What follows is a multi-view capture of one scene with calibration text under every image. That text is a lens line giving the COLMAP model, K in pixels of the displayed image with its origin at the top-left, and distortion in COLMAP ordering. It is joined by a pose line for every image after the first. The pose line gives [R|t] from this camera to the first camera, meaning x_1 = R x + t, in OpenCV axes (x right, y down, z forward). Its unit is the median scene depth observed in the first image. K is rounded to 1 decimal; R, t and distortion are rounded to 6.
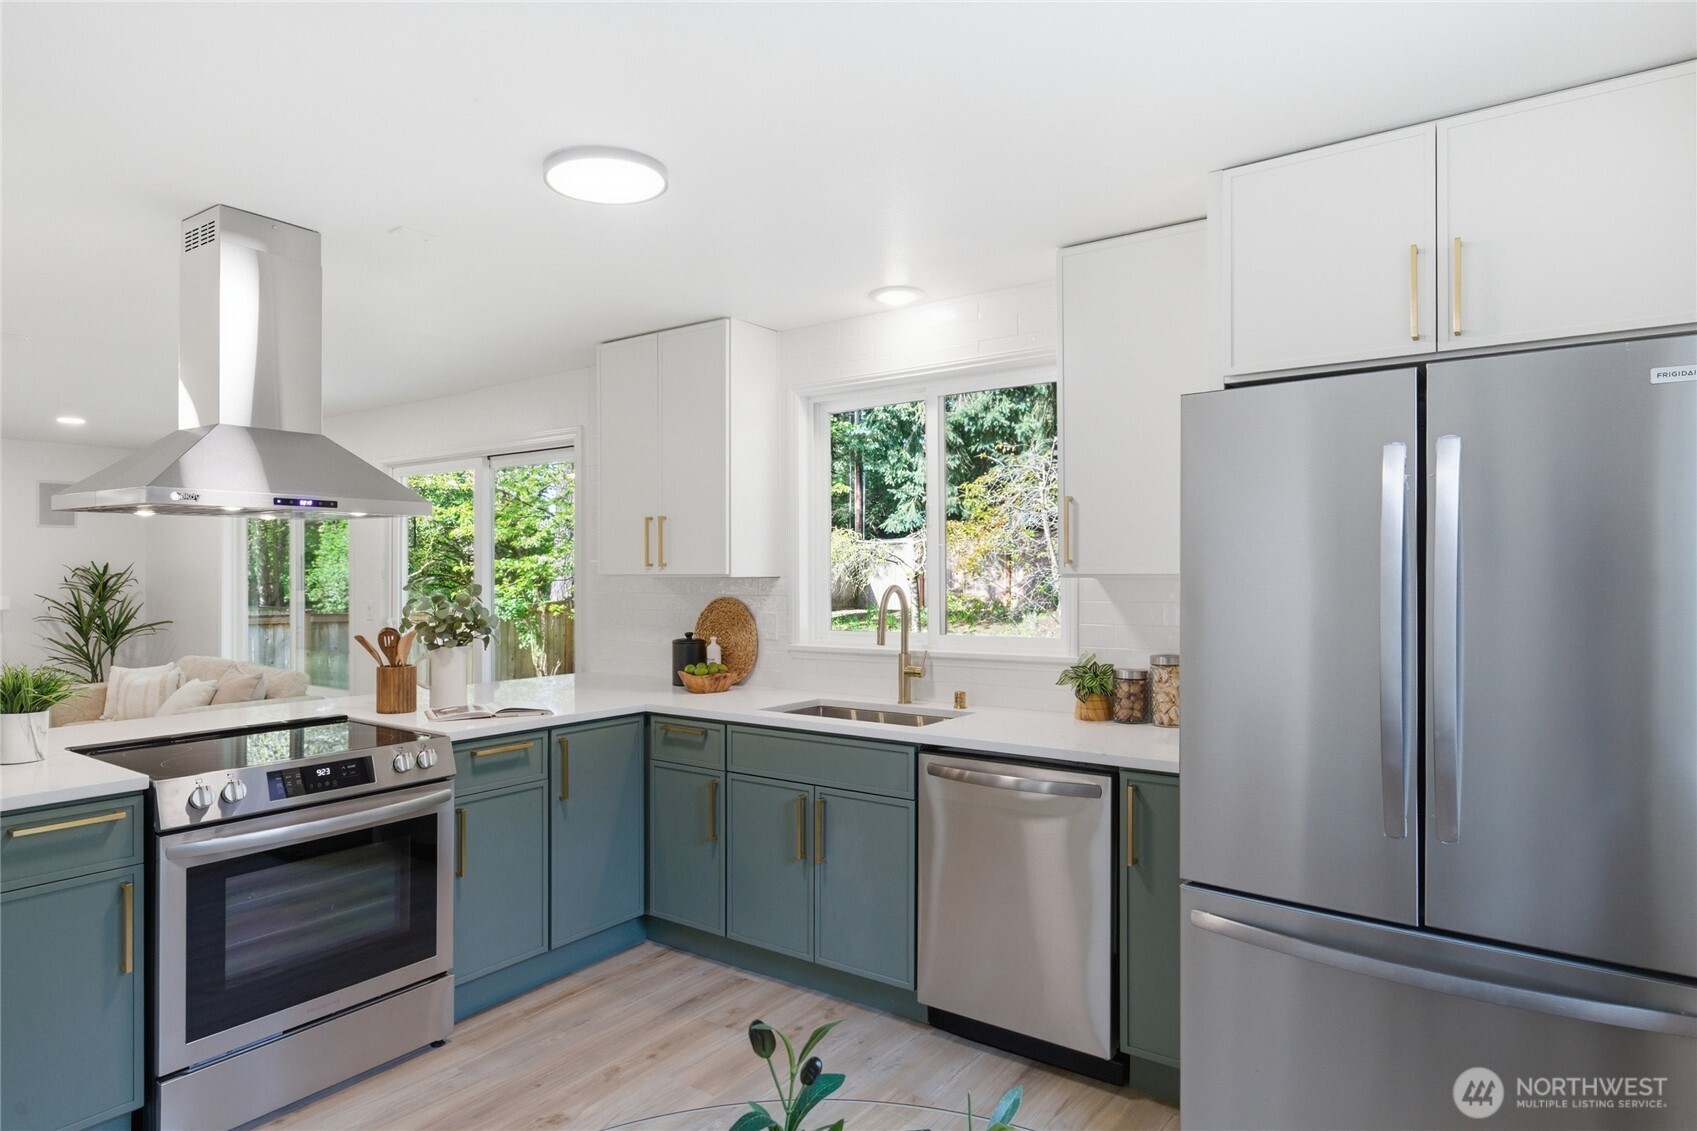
lens RADIAL K [[942.1, 0, 841.4], [0, 942.1, 569.2], [0, 0, 1]] dist [-0.015559, 0.003413]
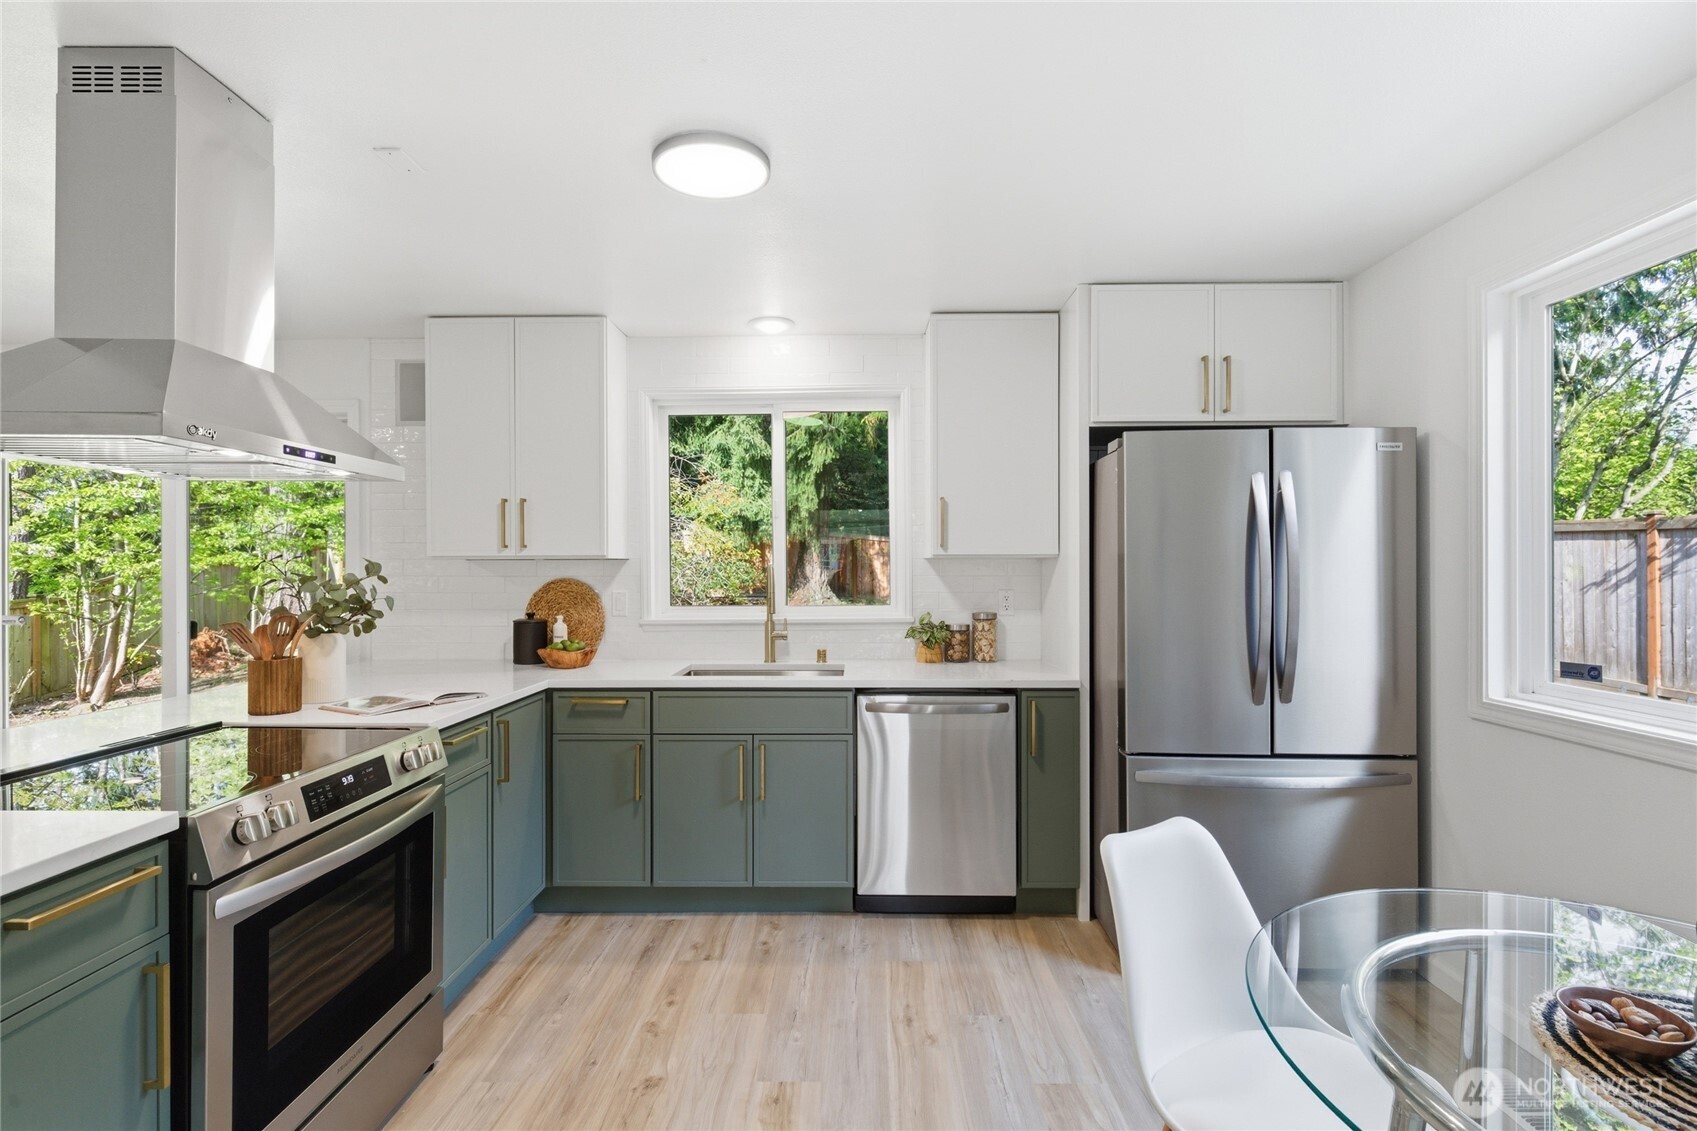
lens RADIAL K [[753.9, 0, 850.2], [0, 753.9, 569.8], [0, 0, 1]] dist [-0.005488, -0.001133]
pose [[0.829764, -0.000862, 0.558114, -0.455177], [-0.002185, 0.999986, 0.004792, 0.021061], [-0.558110, -0.005196, 0.829751, 0.161804]]
